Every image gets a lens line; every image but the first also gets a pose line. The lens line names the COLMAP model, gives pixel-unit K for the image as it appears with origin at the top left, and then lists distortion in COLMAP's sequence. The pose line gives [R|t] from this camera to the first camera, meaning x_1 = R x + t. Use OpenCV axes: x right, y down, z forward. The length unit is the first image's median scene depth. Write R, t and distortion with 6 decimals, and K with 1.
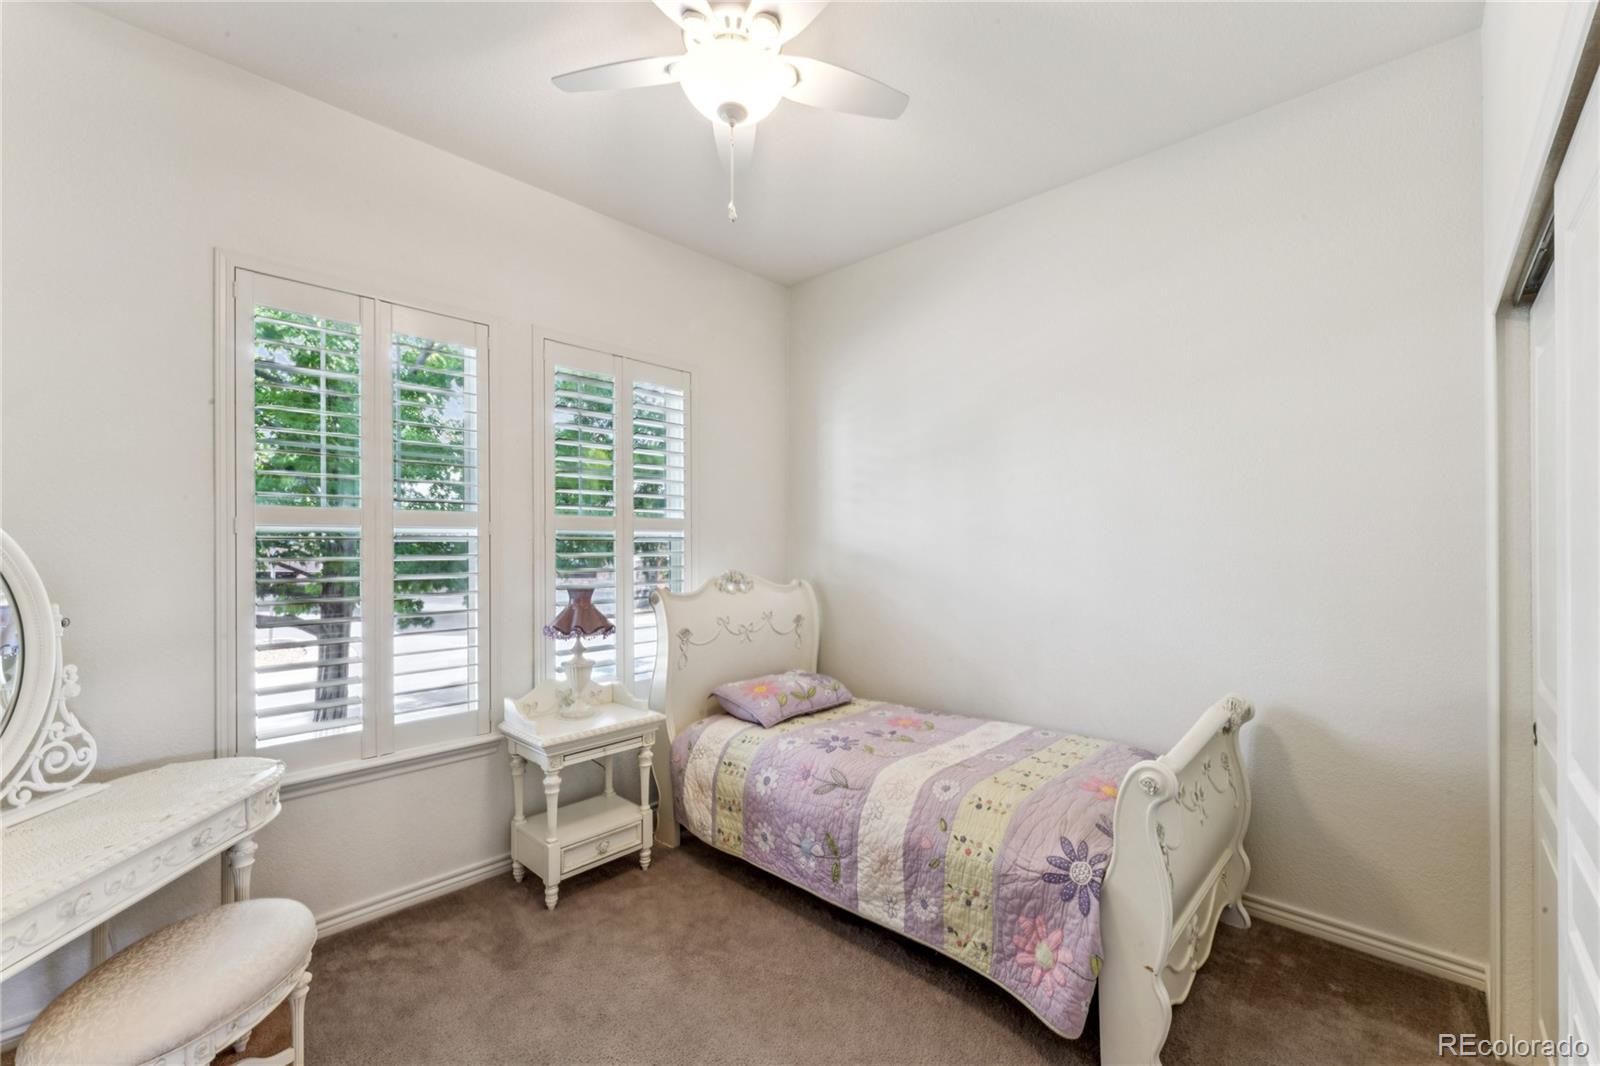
lens RADIAL K [[667.2, 0, 800.0], [0, 667.2, 533.0], [0, 0, 1]] dist [0.001492, 0.000234]
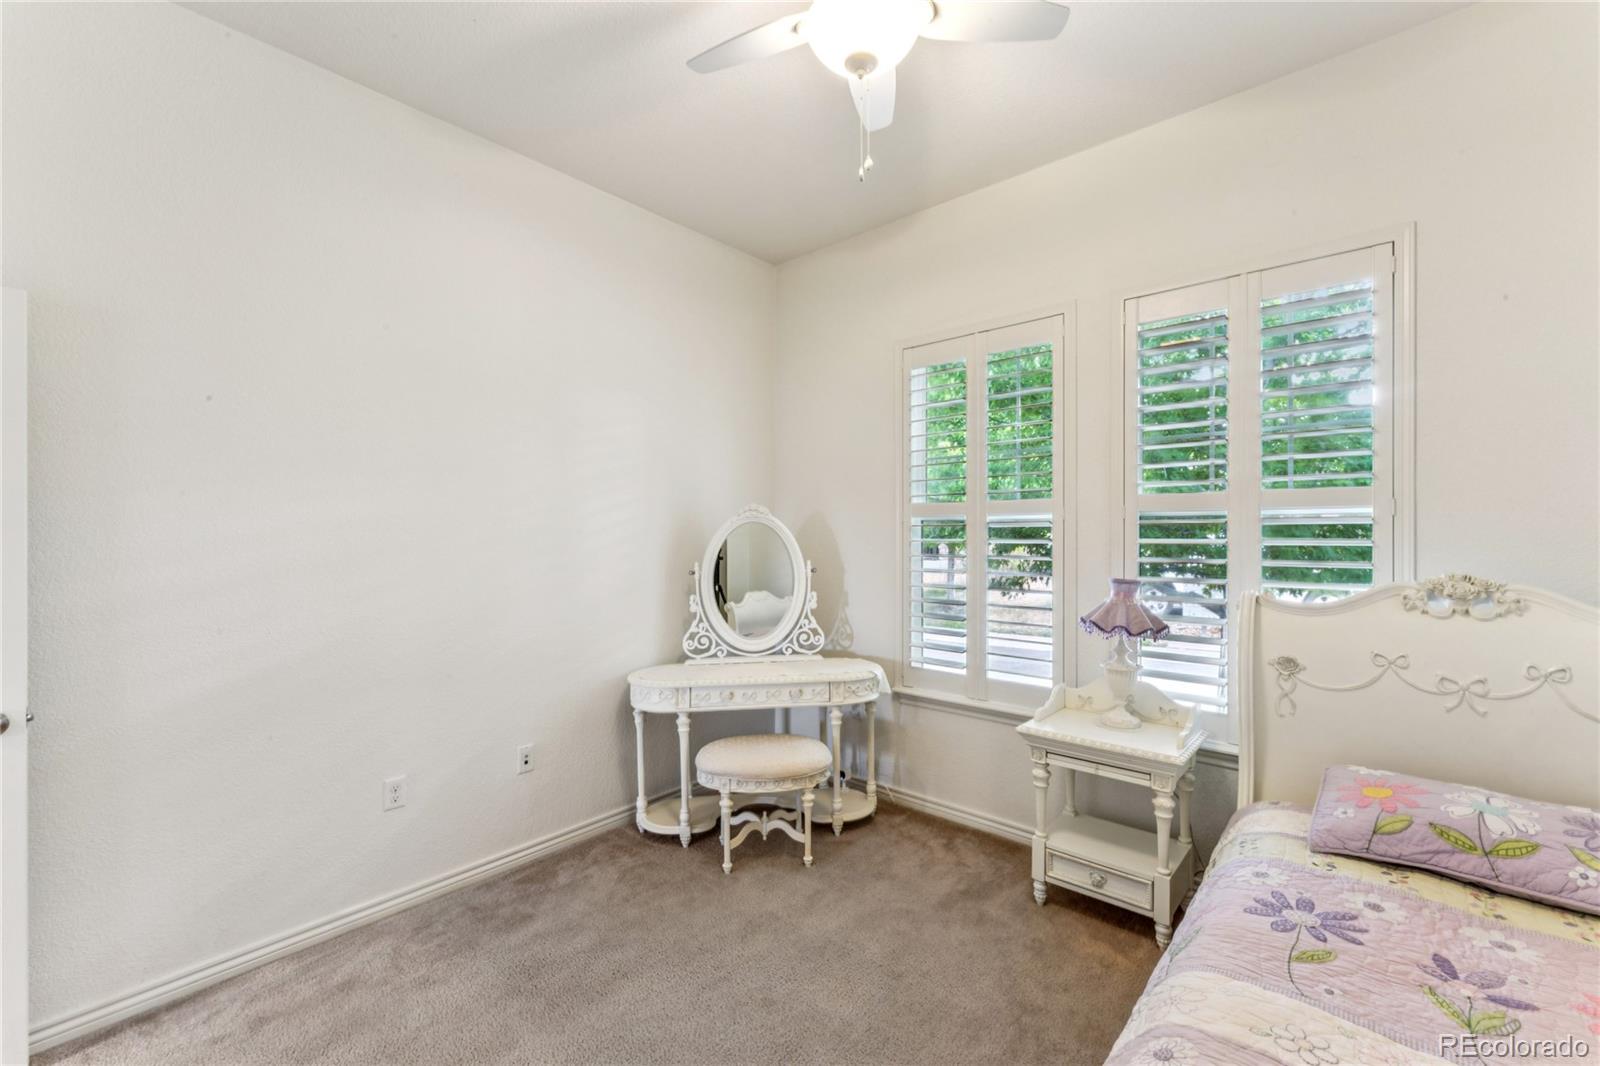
lens RADIAL K [[654.6, 0, 800.2], [0, 654.6, 518.4], [0, 0, 1]] dist [0.000456, 0.000222]
pose [[0.024646, -0.018554, -0.999524, 0.546310], [0.024713, 0.999533, -0.017945, 0.010170], [0.999391, -0.024259, 0.025093, 0.604690]]
